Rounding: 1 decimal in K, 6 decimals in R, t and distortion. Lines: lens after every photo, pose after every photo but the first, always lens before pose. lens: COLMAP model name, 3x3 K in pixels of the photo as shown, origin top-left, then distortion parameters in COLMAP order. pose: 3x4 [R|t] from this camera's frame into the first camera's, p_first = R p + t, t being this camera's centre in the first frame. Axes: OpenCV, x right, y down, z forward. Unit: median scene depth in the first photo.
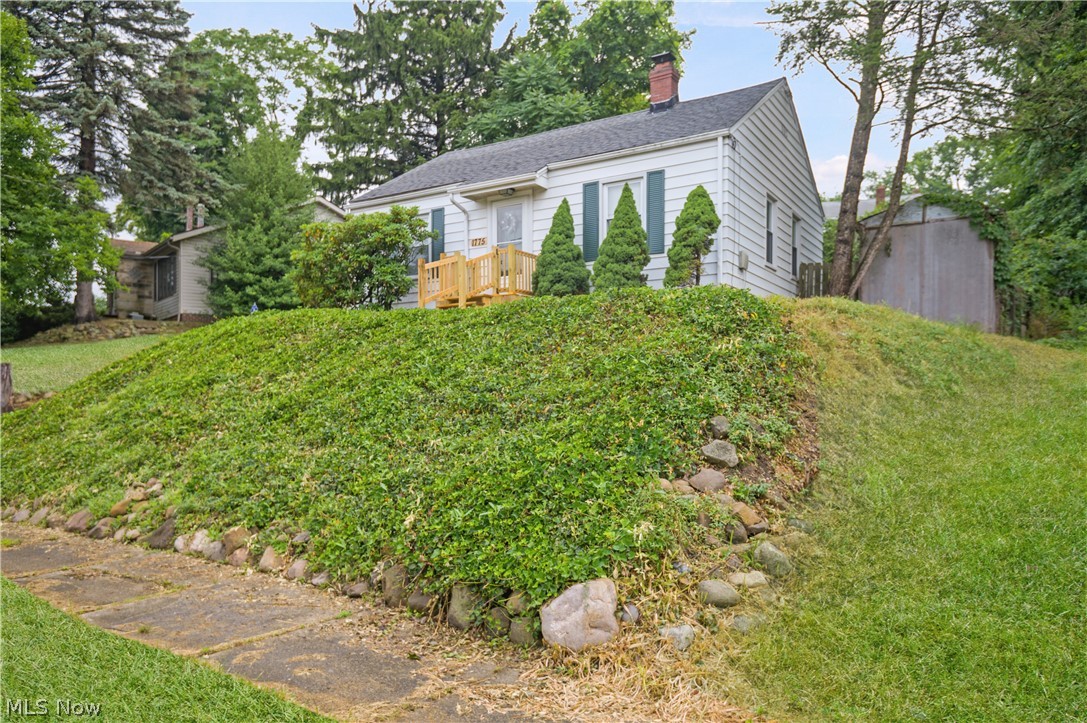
lens RADIAL K [[769.5, 0, 543.1], [0, 769.5, 393.2], [0, 0, 1]] dist [-0.007034, 0.002568]
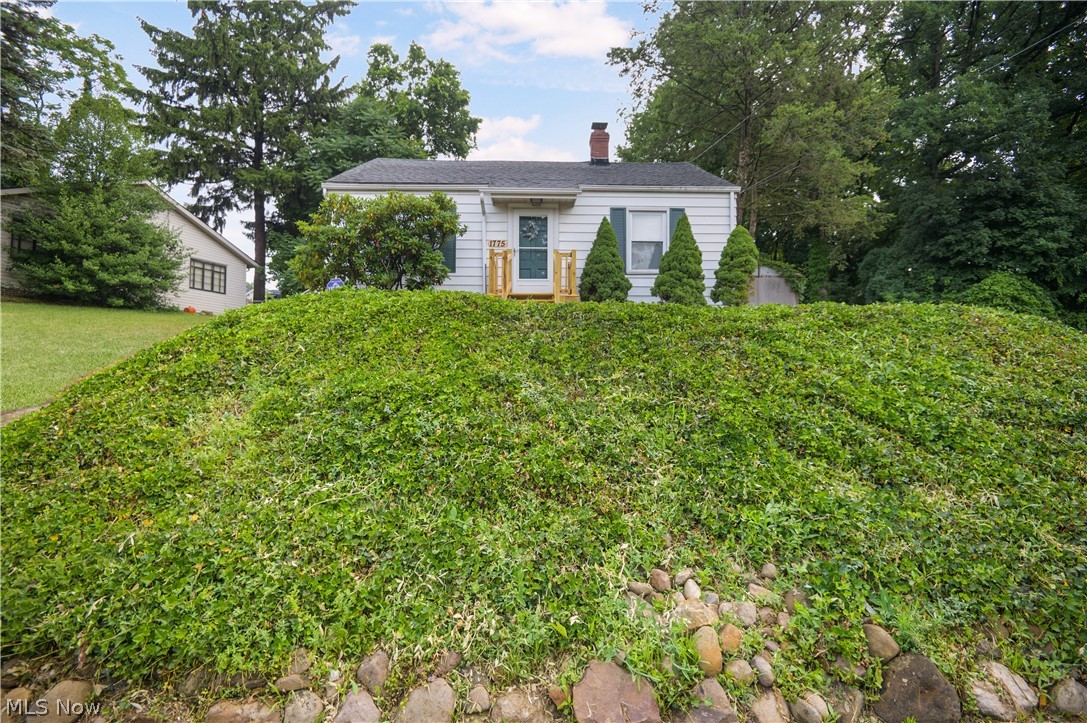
lens RADIAL K [[505.7, 0, 543.5], [0, 505.7, 361.5], [0, 0, 1]] dist [-0.049537, -0.000712]
pose [[0.831044, 0.025899, 0.555604, -0.248389], [-0.010296, 0.999460, -0.031189, -0.008629], [-0.556112, 0.020199, 0.830862, 0.239826]]
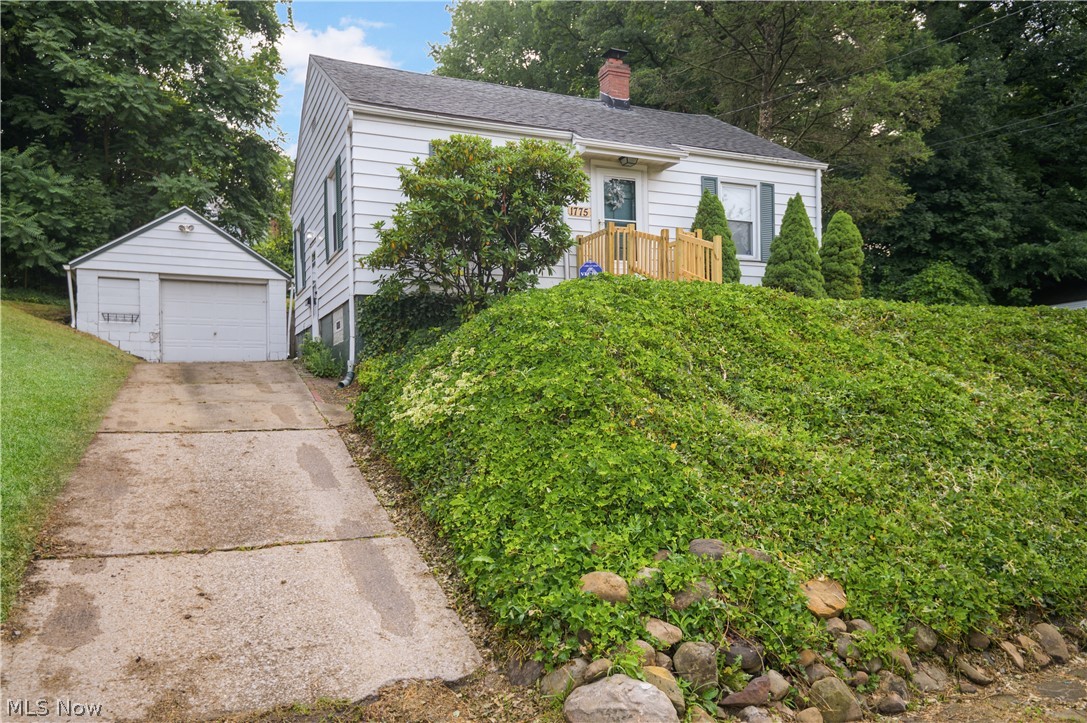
lens RADIAL K [[769.5, 0, 543.1], [0, 769.5, 393.2], [0, 0, 1]] dist [-0.007034, 0.002568]
pose [[0.550991, -0.007751, 0.834475, -0.469823], [0.012652, 0.999920, 0.000934, -0.004746], [-0.834415, 0.010043, 0.551045, 0.358230]]
